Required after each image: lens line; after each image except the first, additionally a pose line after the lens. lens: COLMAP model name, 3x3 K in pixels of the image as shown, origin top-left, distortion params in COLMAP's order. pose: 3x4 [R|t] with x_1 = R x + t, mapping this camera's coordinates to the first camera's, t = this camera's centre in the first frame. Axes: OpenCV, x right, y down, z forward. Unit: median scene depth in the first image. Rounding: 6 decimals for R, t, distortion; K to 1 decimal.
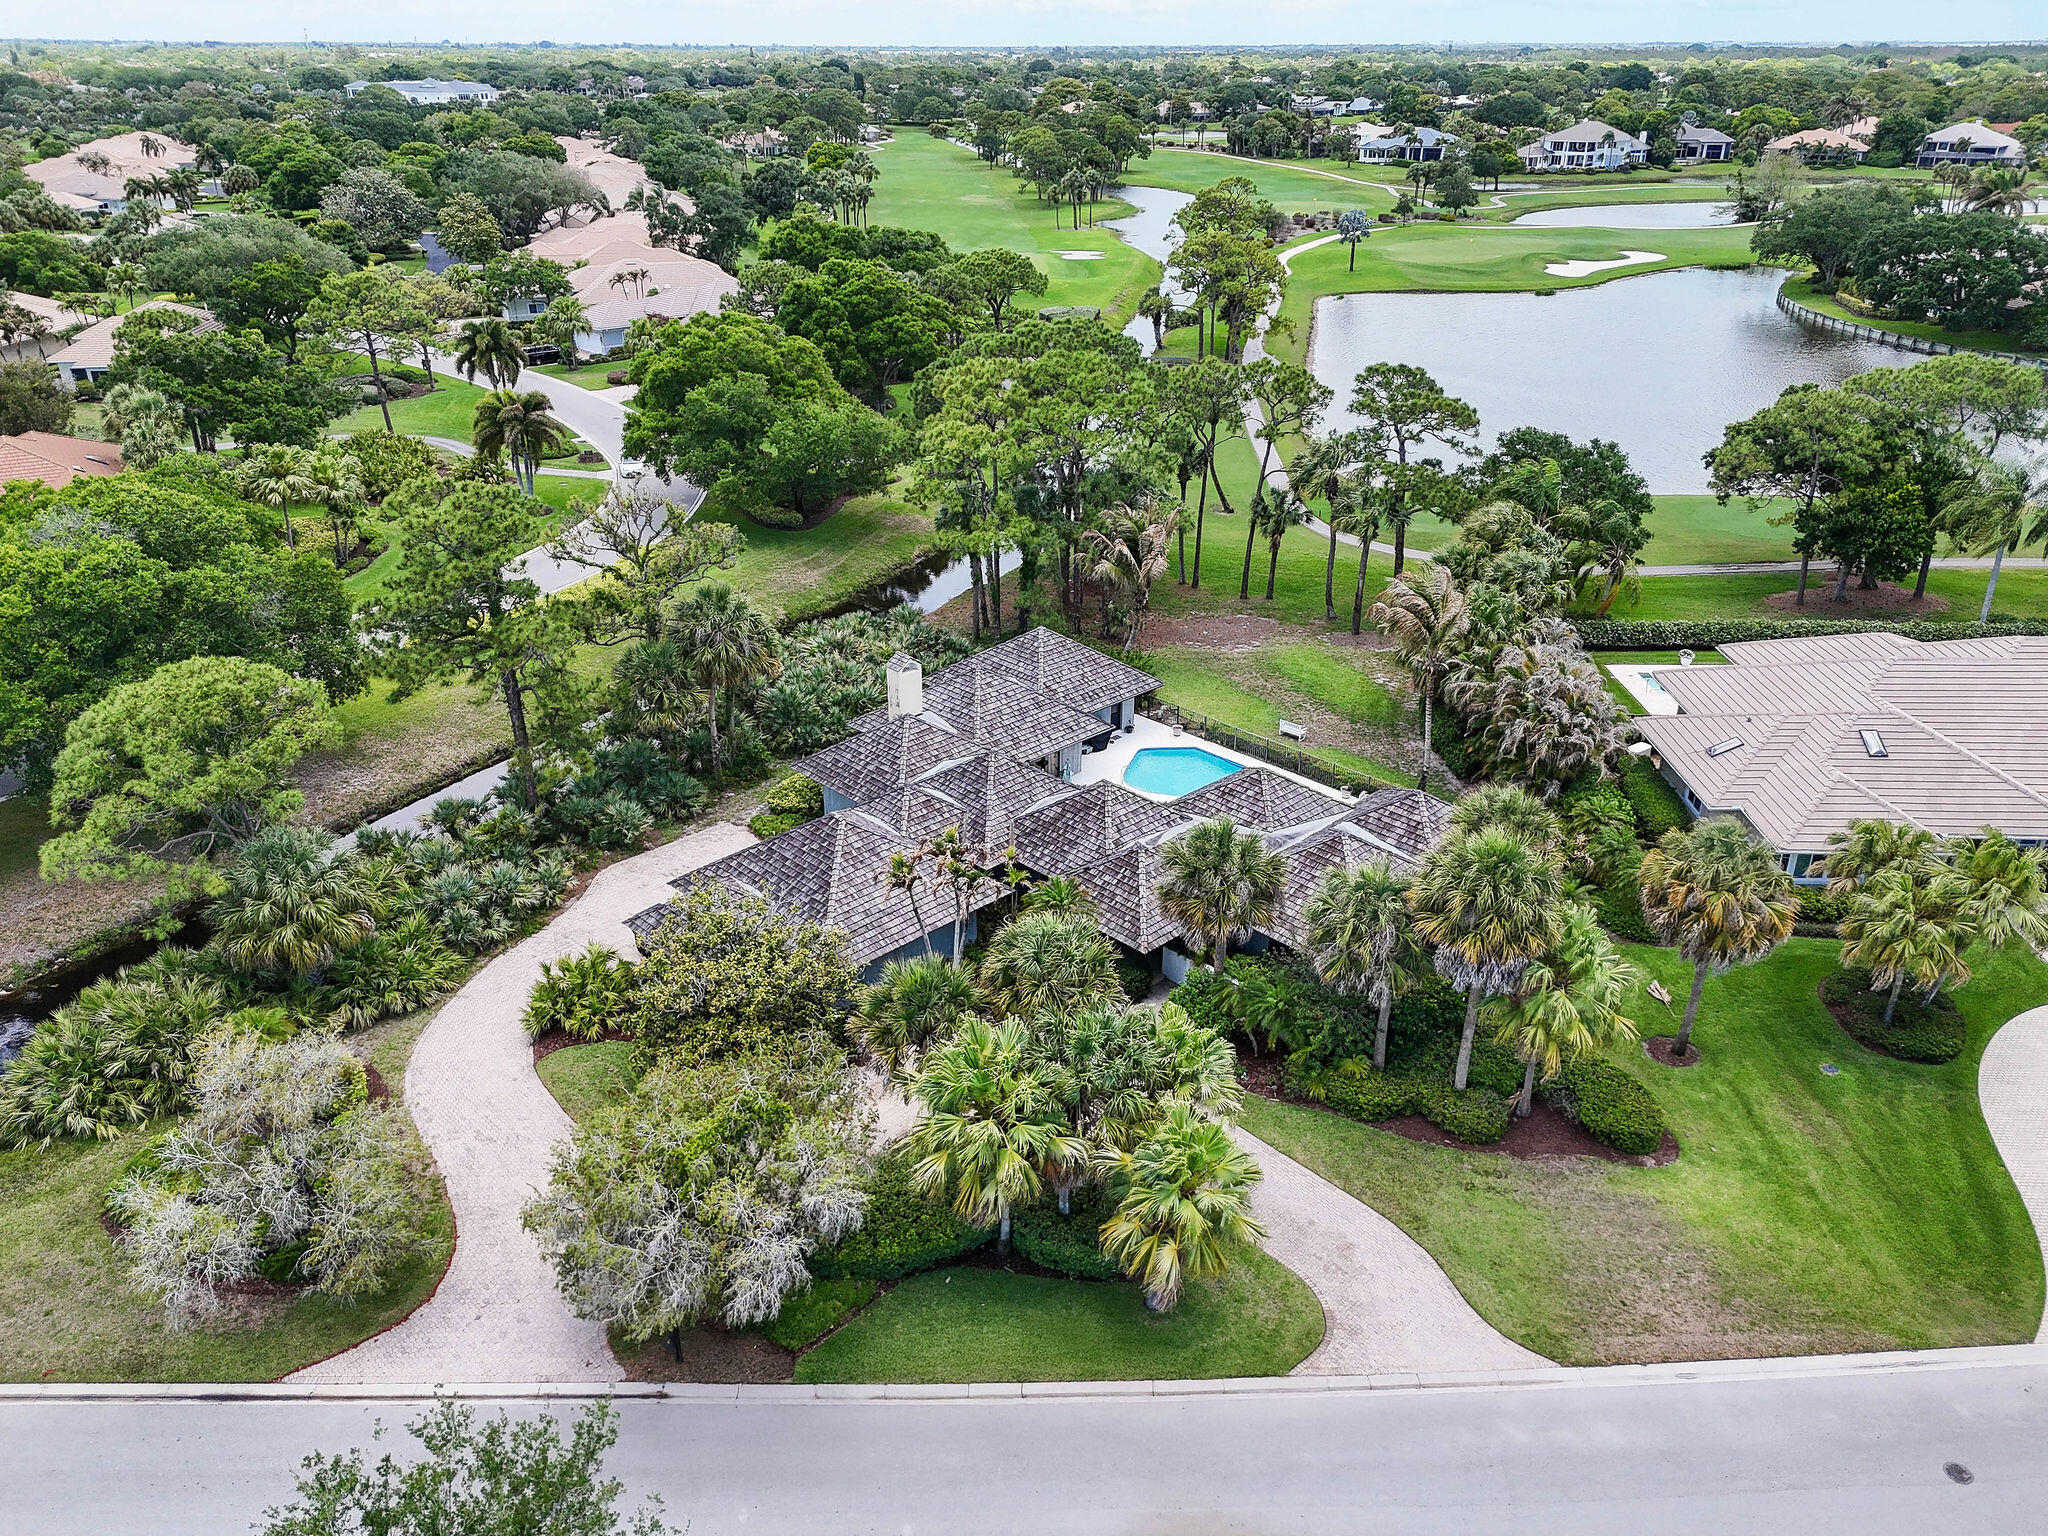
lens RADIAL K [[1513.1, 0, 1022.4], [0, 1513.1, 761.5], [0, 0, 1]] dist [0.073546, -0.060176]
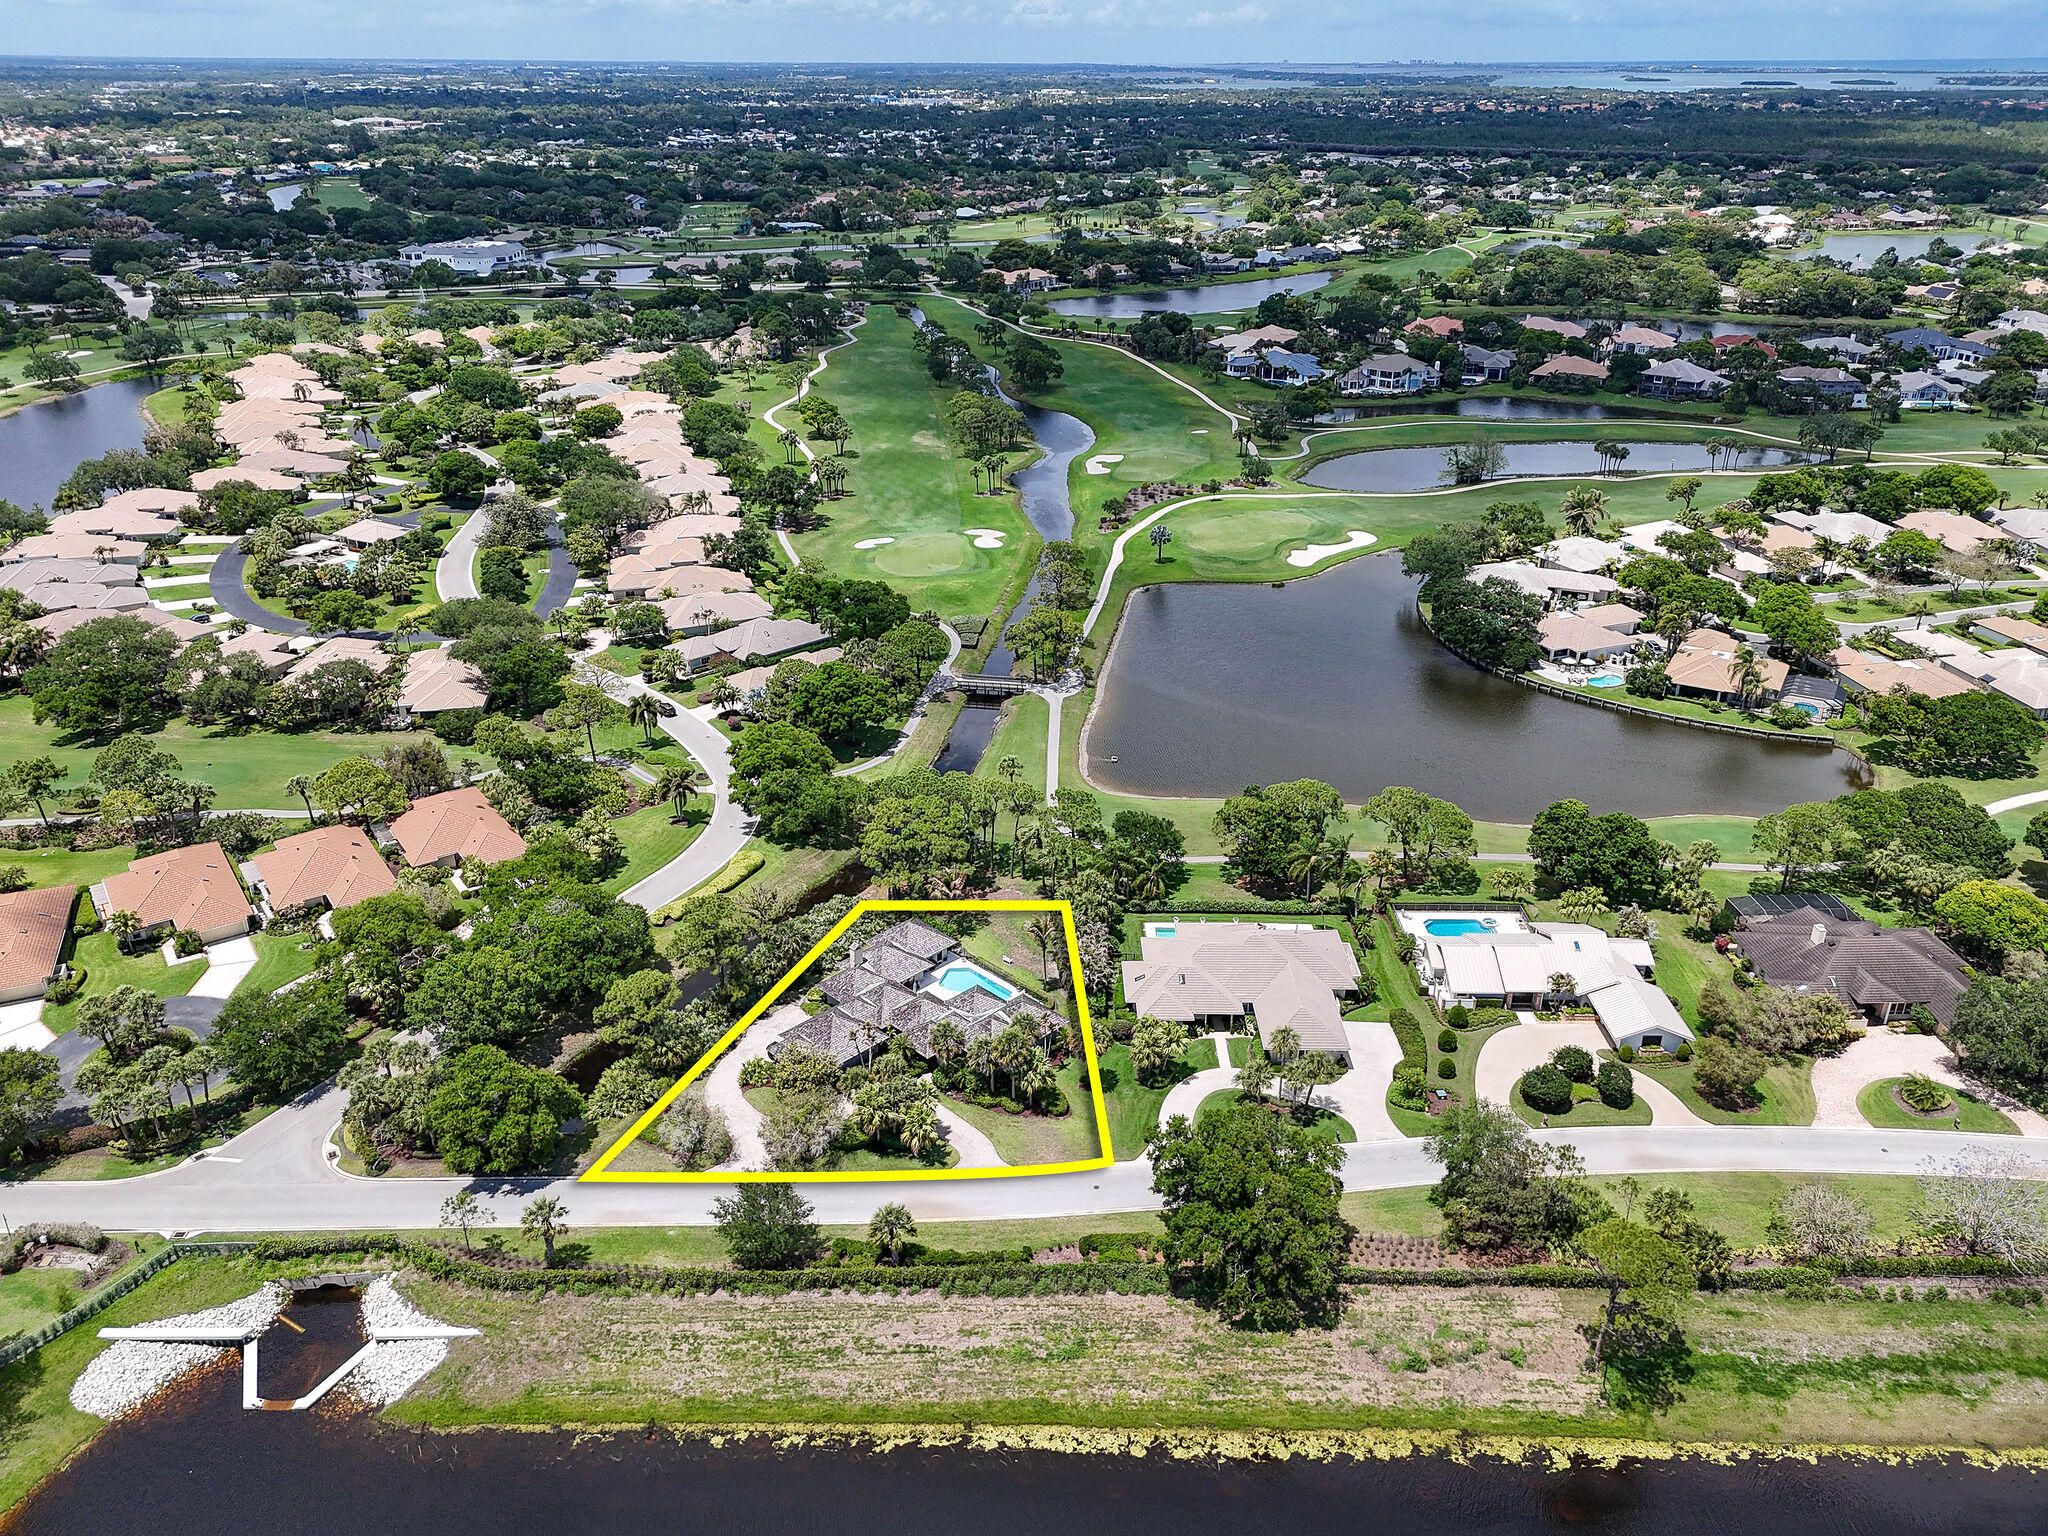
lens RADIAL K [[1513.1, 0, 1020.2], [0, 1513.1, 758.6], [0, 0, 1]] dist [0.073546, -0.060176]
pose [[0.999916, -0.005935, 0.011506, 0.191413], [0.006030, 0.999948, -0.008240, -0.382741], [-0.011457, 0.008309, 0.999900, -1.774019]]
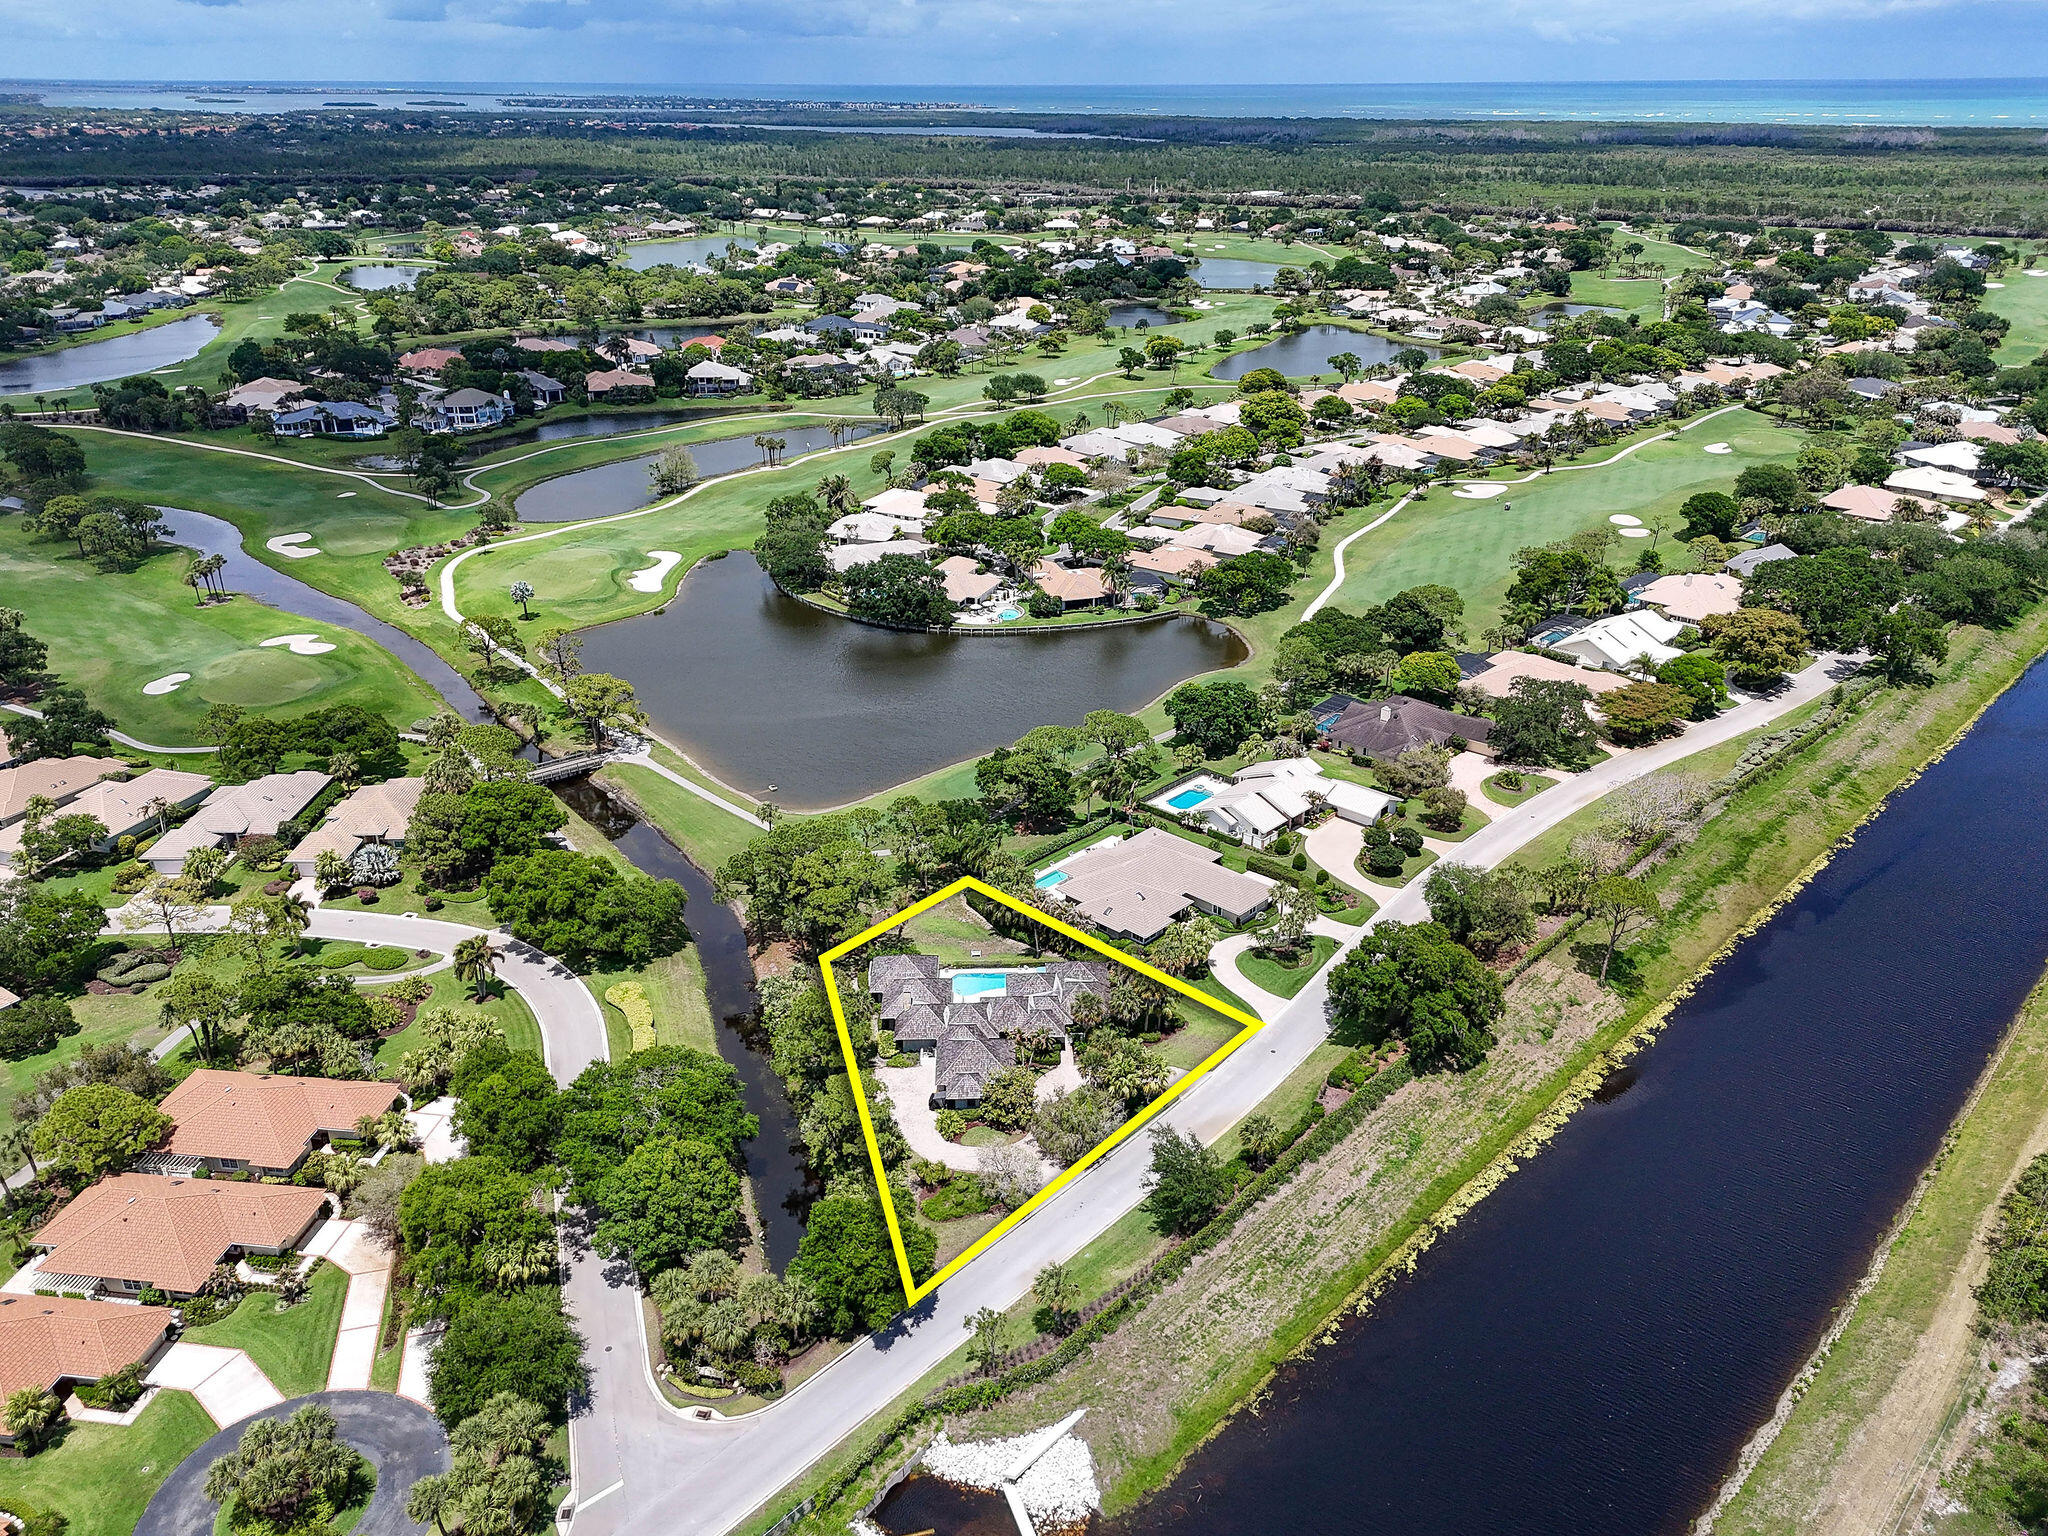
lens RADIAL K [[1513.1, 0, 1022.1], [0, 1513.1, 766.8], [0, 0, 1]] dist [0.073546, -0.060176]
pose [[0.672649, -0.306783, 0.673370, -1.687975], [0.316375, 0.941871, 0.113073, -0.697998], [-0.668917, 0.136979, 0.730607, -1.245596]]
